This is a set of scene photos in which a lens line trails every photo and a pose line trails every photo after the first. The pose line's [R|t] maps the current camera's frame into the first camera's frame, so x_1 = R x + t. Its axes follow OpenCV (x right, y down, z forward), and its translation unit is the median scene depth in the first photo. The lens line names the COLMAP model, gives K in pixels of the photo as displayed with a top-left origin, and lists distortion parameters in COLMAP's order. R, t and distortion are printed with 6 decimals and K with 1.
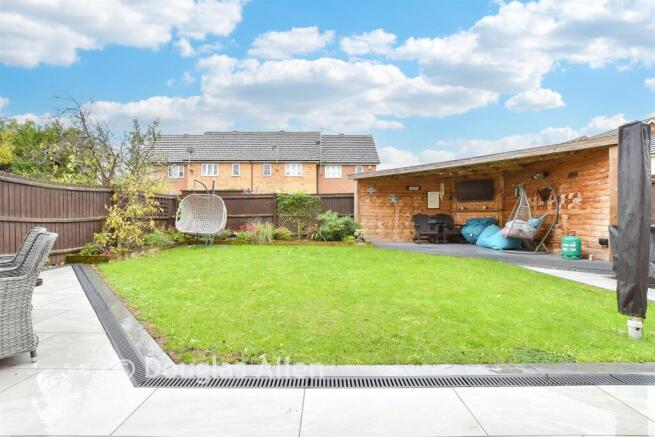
lens RADIAL K [[290.2, 0, 325.8], [0, 290.2, 218.2], [0, 0, 1]] dist [-0.001722, 0.000004]
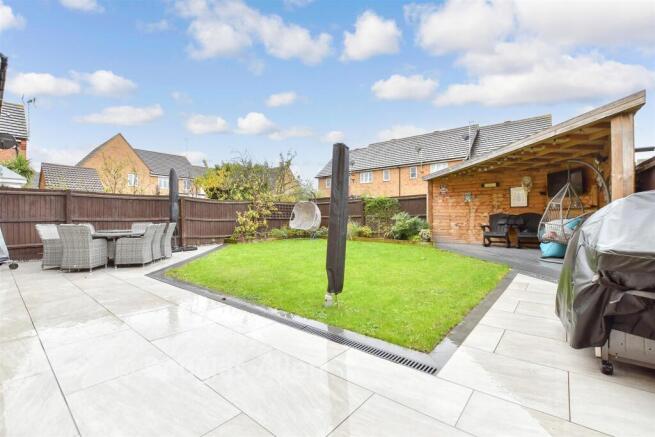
lens RADIAL K [[290.2, 0, 329.0], [0, 290.2, 219.1], [0, 0, 1]] dist [-0.001722, 0.000004]
pose [[0.780223, -0.002143, -0.625498, 0.472849], [0.002059, 0.999998, -0.000858, 0.002259], [0.625498, -0.000619, 0.780226, -0.013881]]
